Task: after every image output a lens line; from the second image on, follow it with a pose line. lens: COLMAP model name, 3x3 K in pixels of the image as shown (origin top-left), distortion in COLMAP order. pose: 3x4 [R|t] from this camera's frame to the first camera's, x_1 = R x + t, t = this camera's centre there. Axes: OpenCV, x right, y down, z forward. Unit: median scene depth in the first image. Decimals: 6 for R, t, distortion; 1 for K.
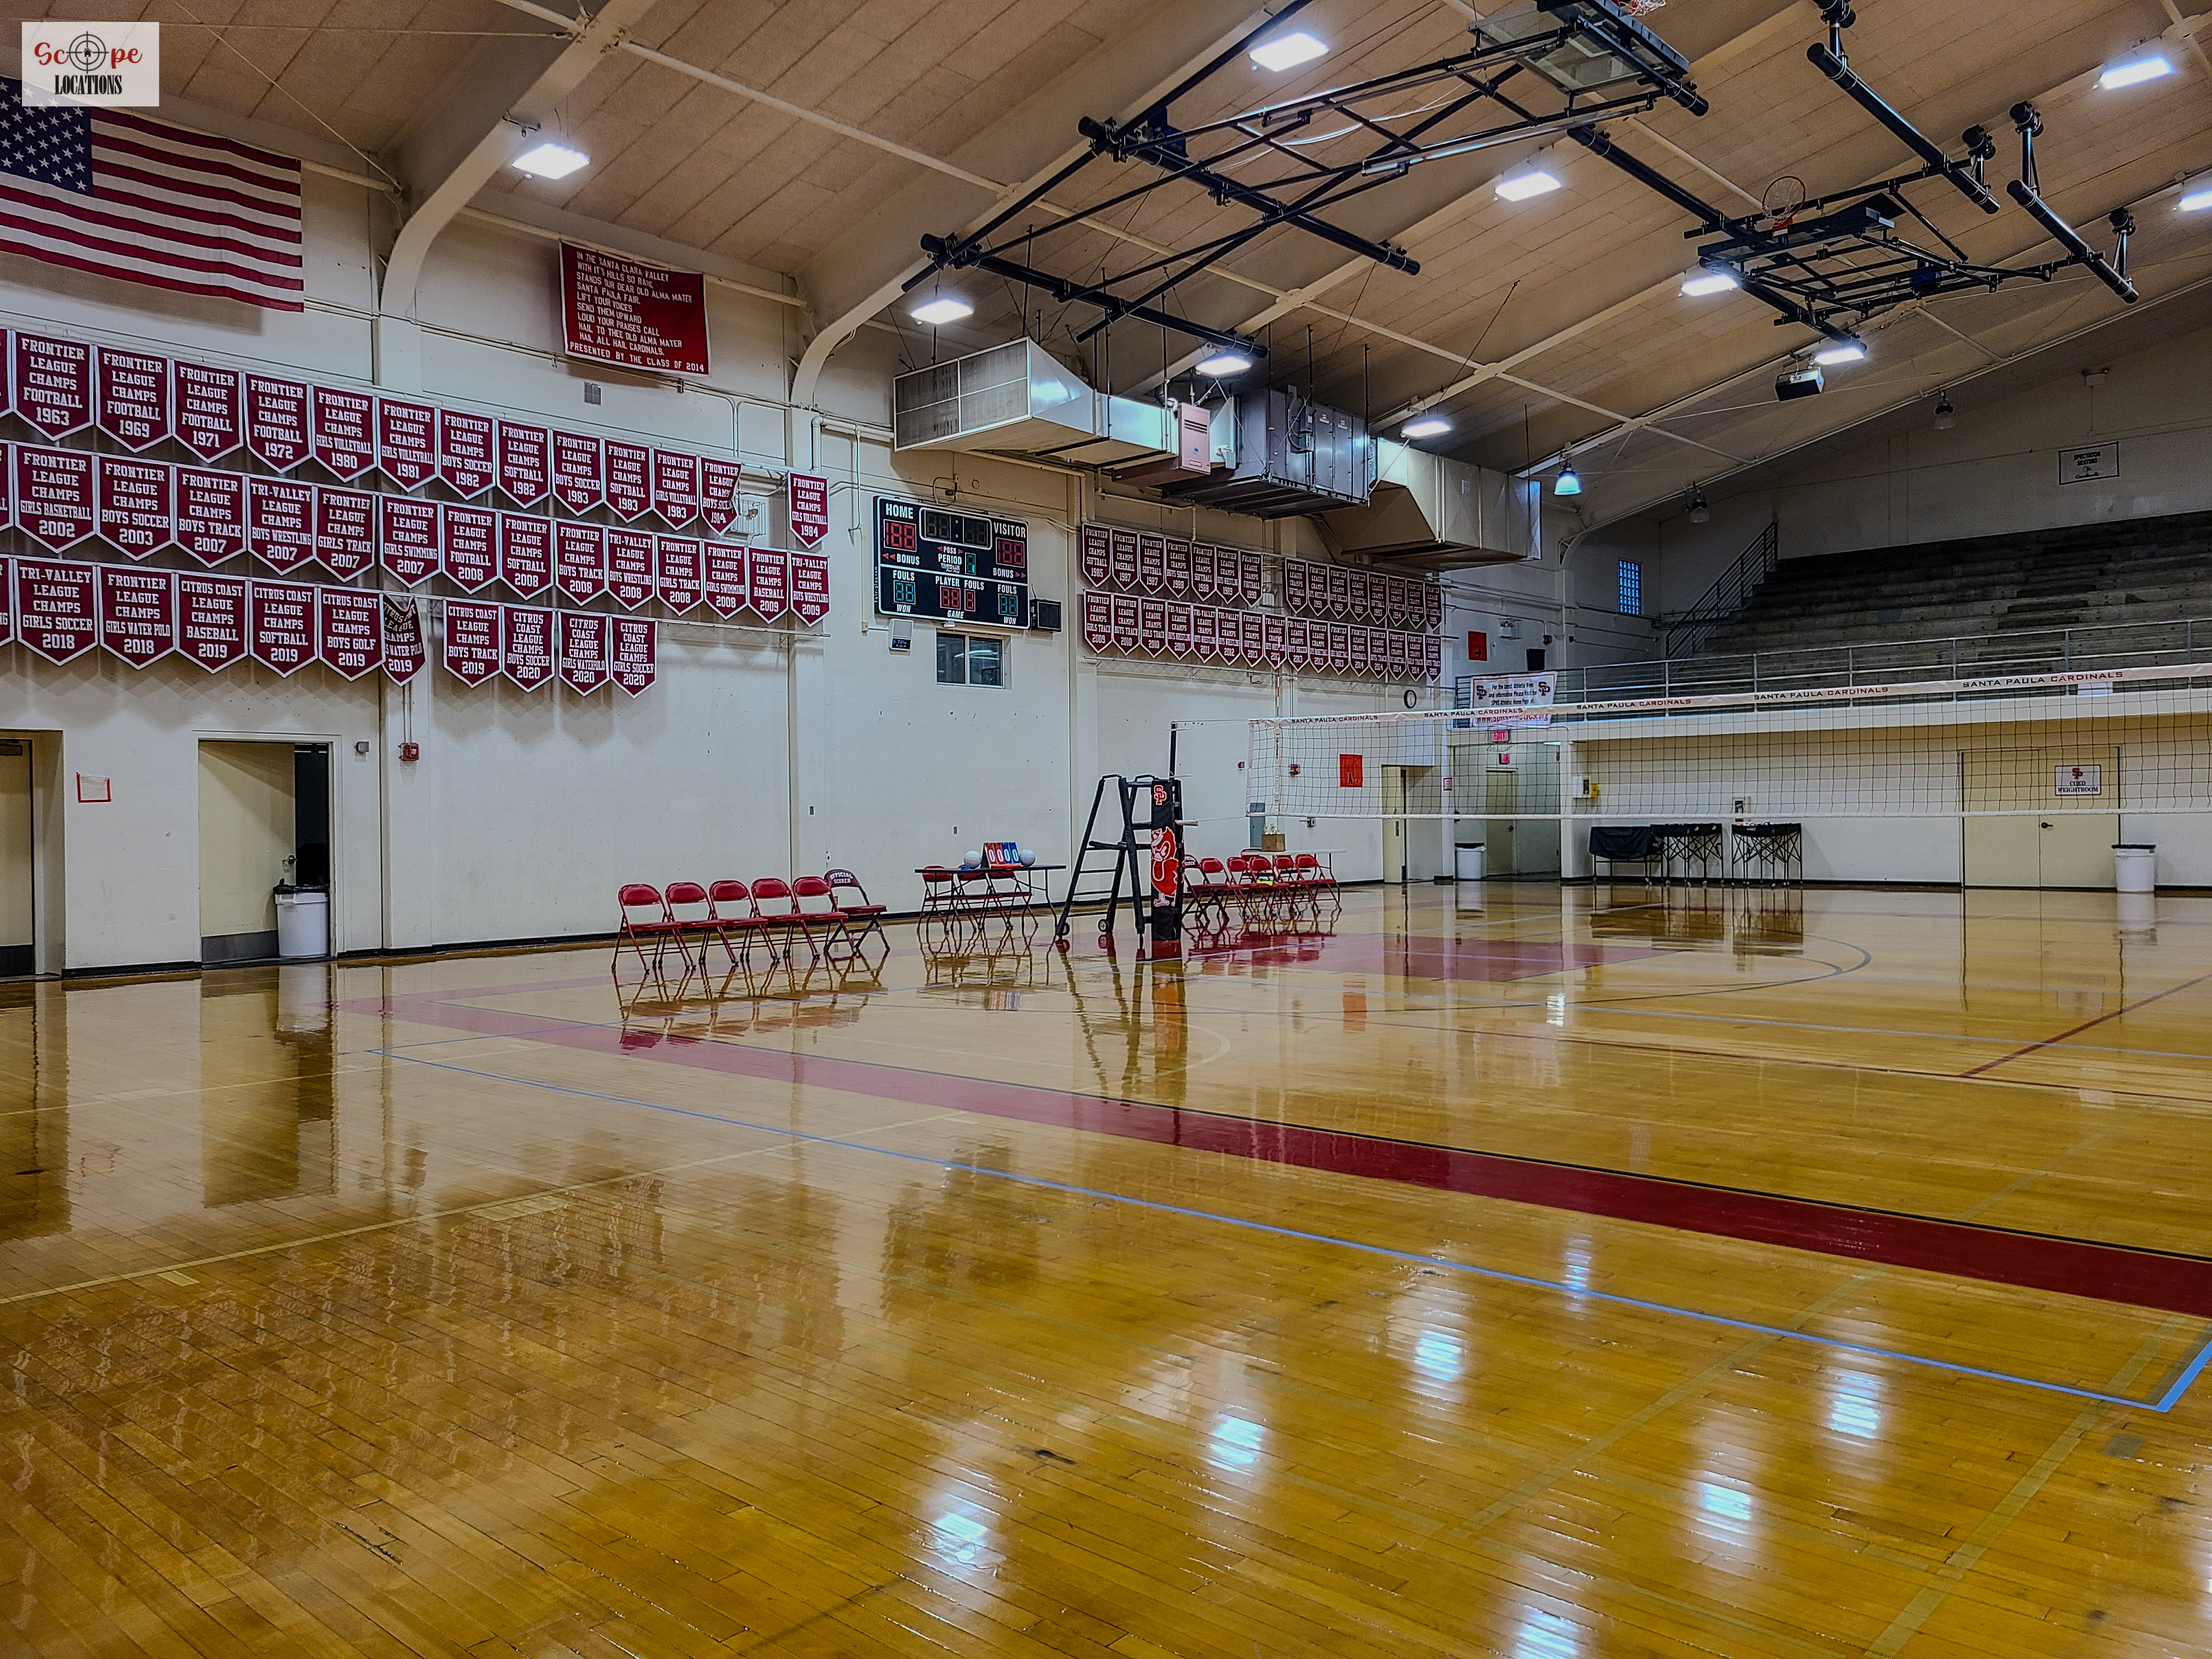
lens RADIAL K [[1644.3, 0, 1105.9], [0, 1644.3, 827.8], [0, 0, 1]] dist [0.052615, -0.027582]
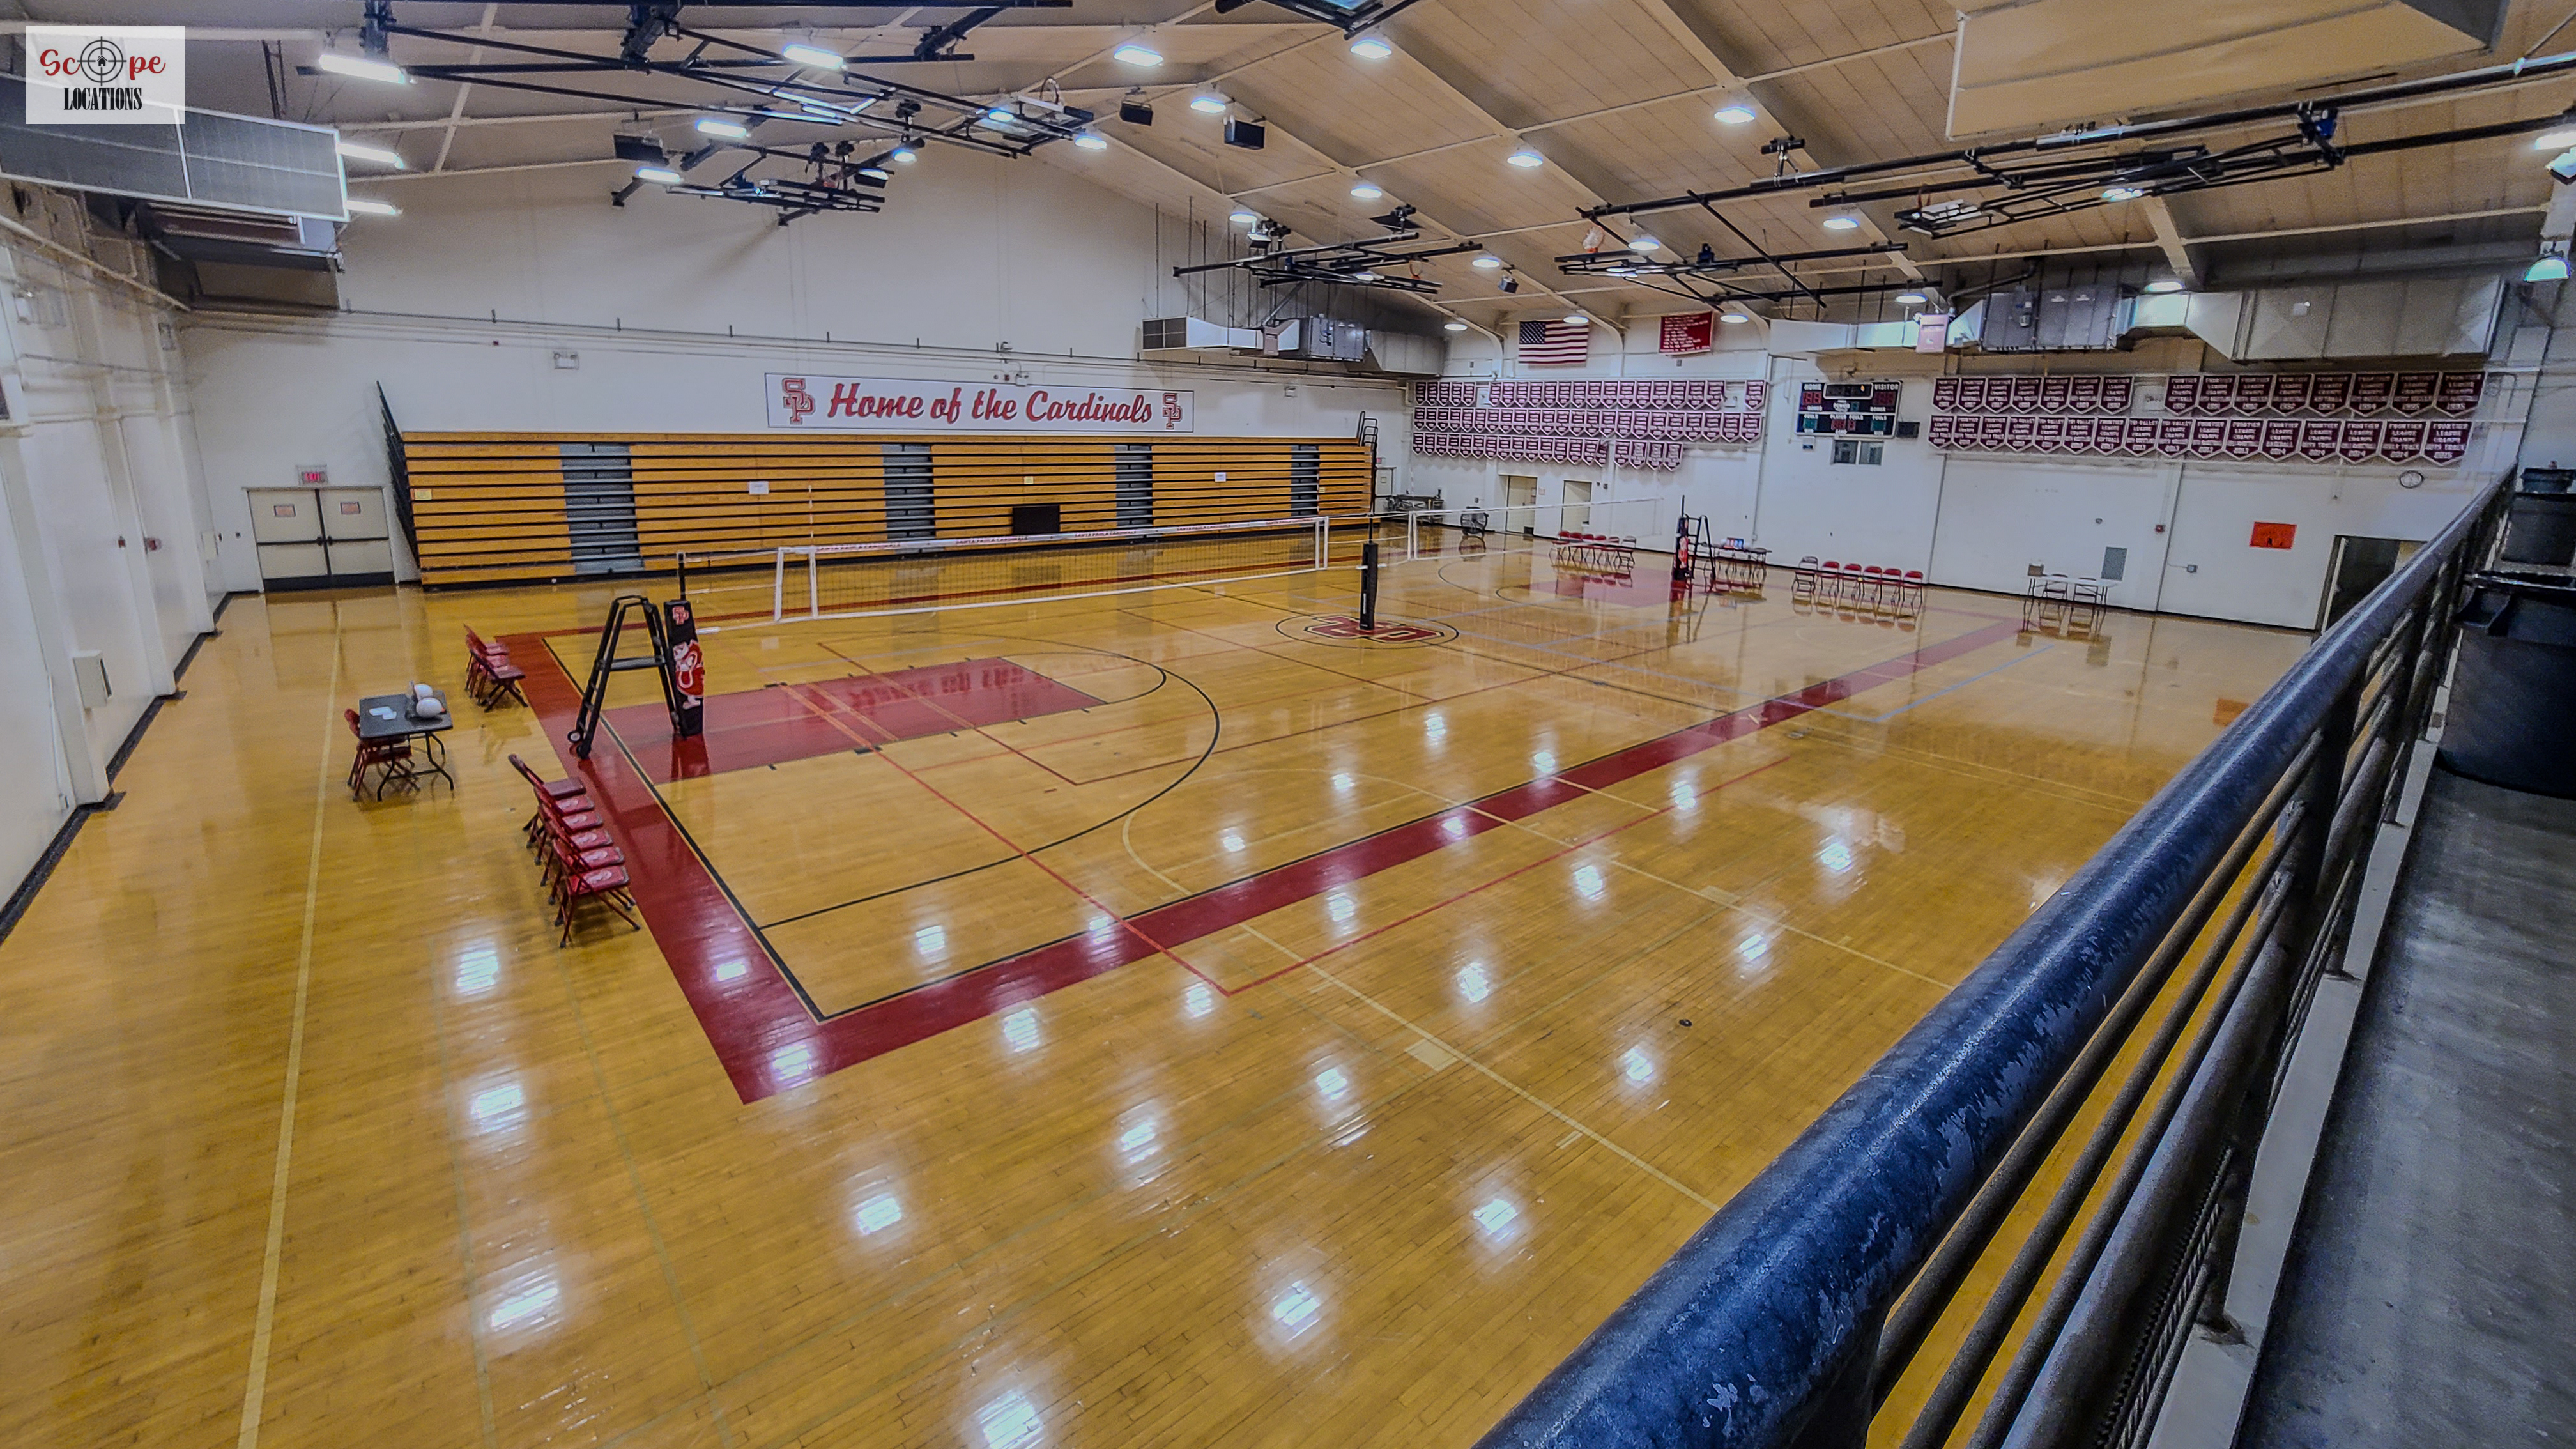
lens RADIAL K [[1050.0, 0, 1292.7], [0, 1050.0, 638.9], [0, 0, 1]] dist [-0.002819, -0.000586]
pose [[-0.120356, 0.215354, -0.969091, 2.028265], [-0.030859, 0.974904, 0.220479, -0.220106], [0.992251, 0.056441, -0.110690, 0.708313]]
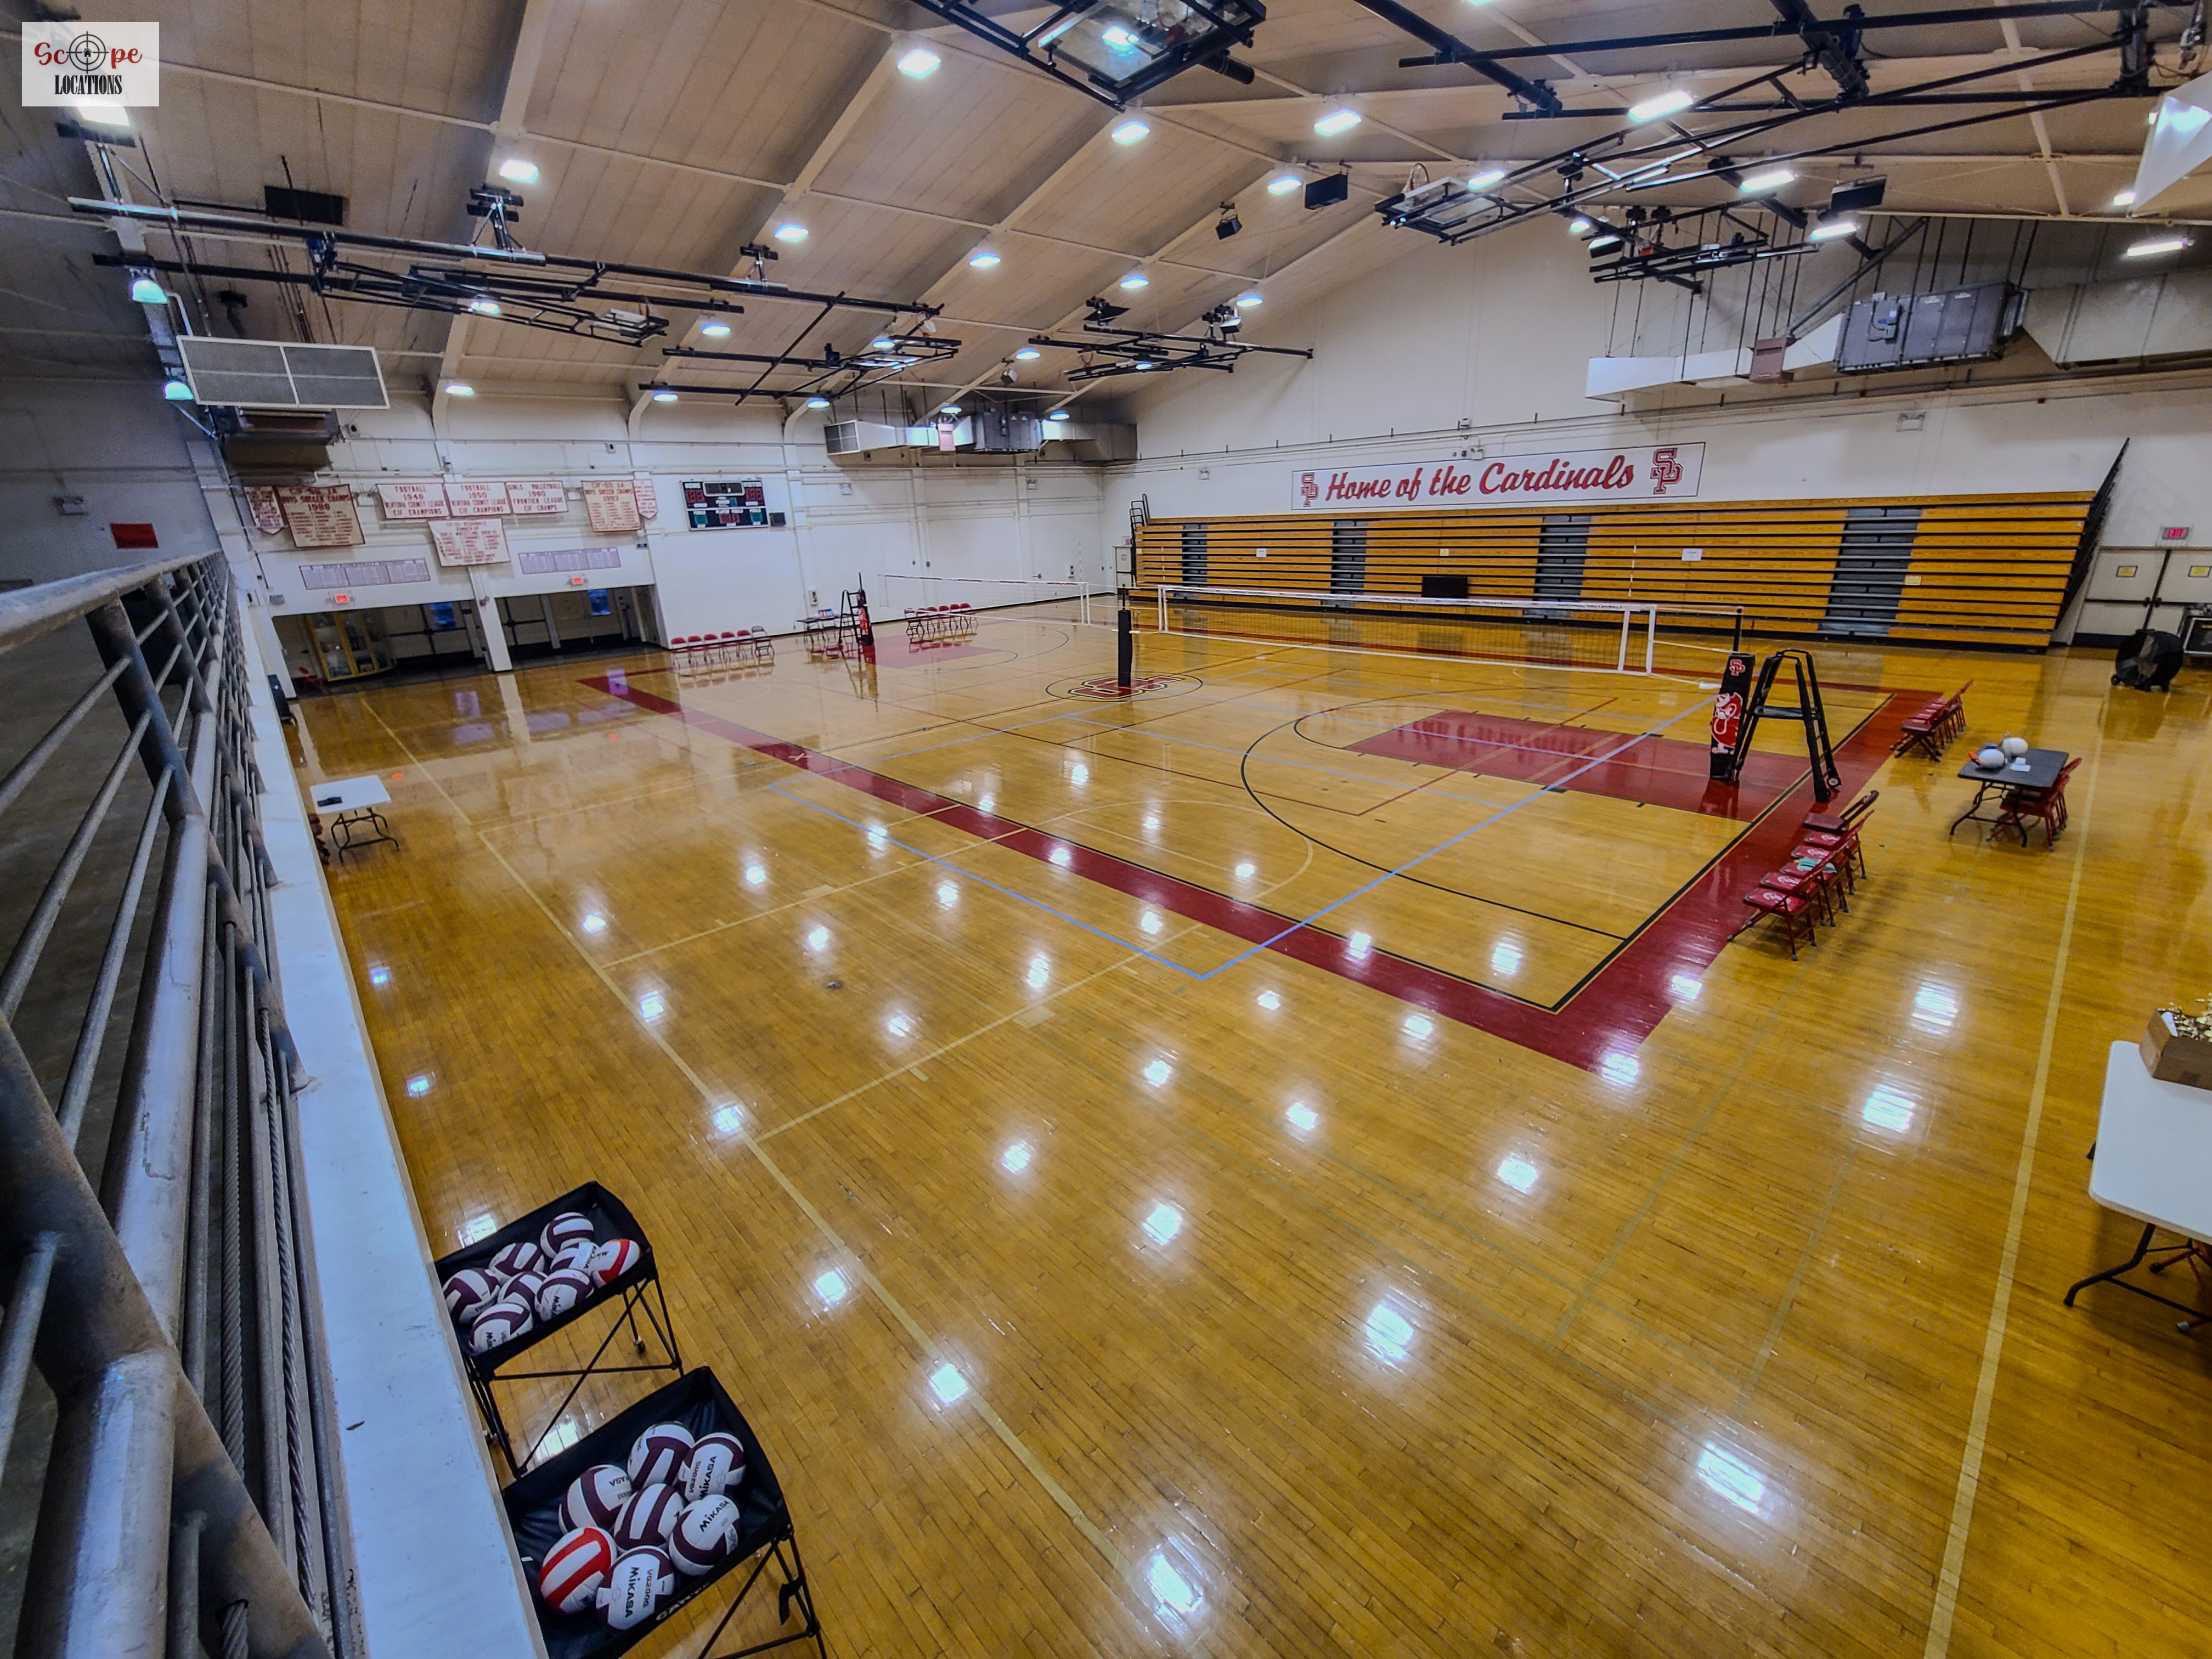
lens RADIAL K [[900.9, 0, 1113.1], [0, 900.9, 825.8], [0, 0, 1]] dist [-0.000720, -0.002408]
pose [[-0.995481, 0.027312, 0.090947, 0.529209], [0.056837, 0.938616, 0.340248, -0.199053], [-0.076071, 0.343880, -0.935927, 2.049239]]
